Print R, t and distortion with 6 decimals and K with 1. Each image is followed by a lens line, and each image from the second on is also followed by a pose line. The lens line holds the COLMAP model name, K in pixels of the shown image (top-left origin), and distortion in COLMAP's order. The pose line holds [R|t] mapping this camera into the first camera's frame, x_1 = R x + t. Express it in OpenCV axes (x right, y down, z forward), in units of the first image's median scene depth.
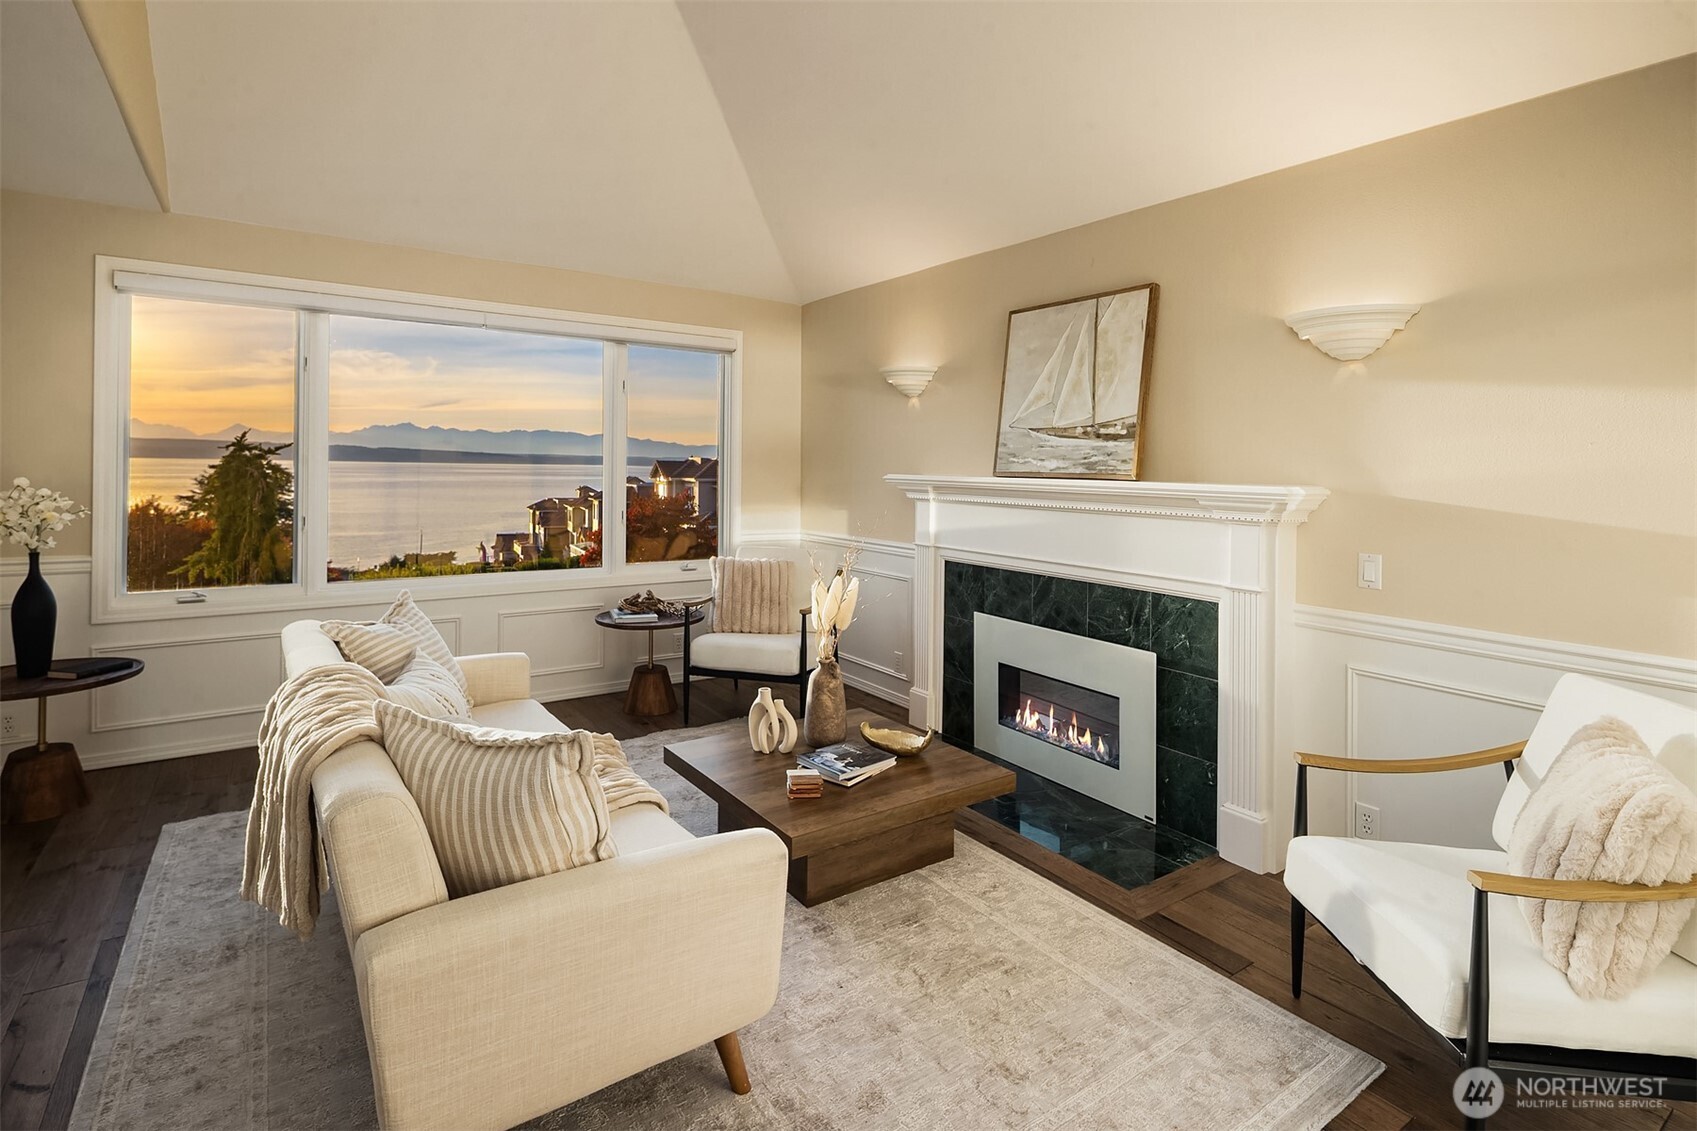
lens RADIAL K [[824.6, 0, 851.5], [0, 824.6, 472.5], [0, 0, 1]] dist [-0.001113, -0.001081]
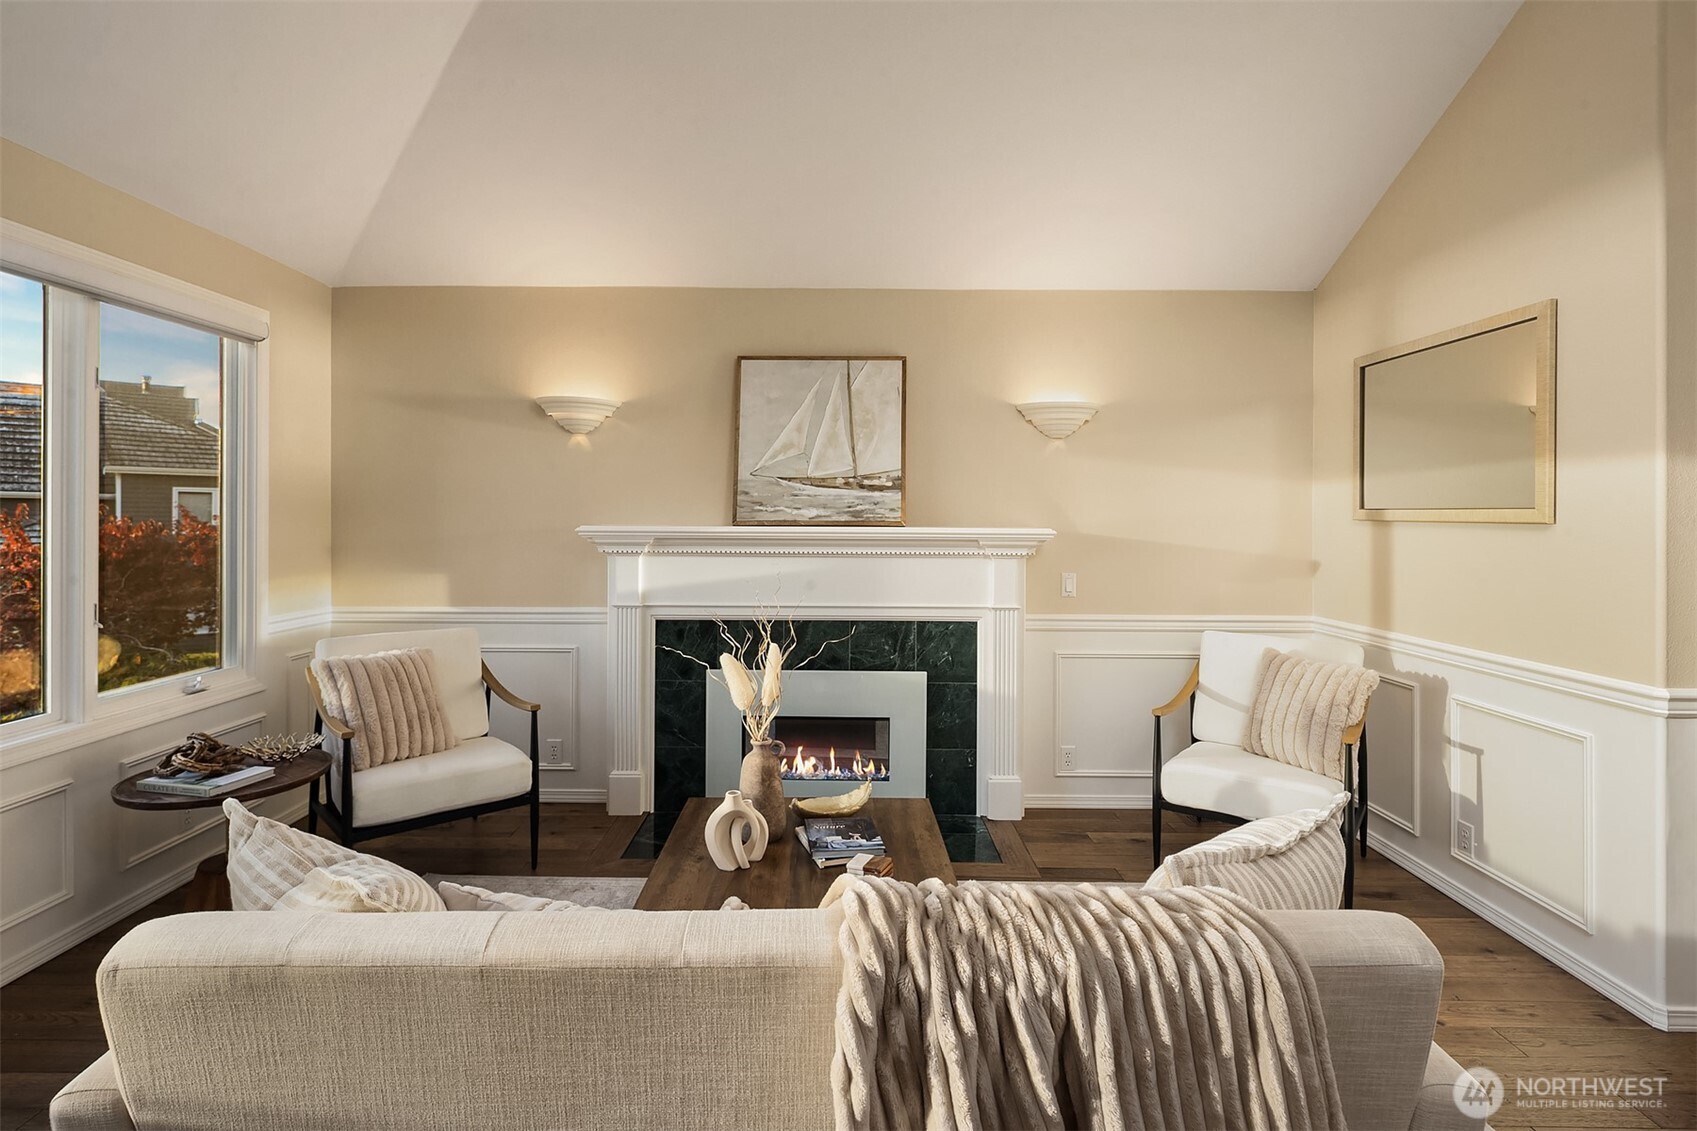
lens RADIAL K [[816.4, 0, 844.4], [0, 816.4, 516.9], [0, 0, 1]] dist [-0.000819, -0.000142]
pose [[0.572925, -0.016725, 0.819437, -0.609331], [0.011864, 0.999856, 0.012113, -0.017368], [-0.819522, 0.002782, 0.573041, 0.393639]]
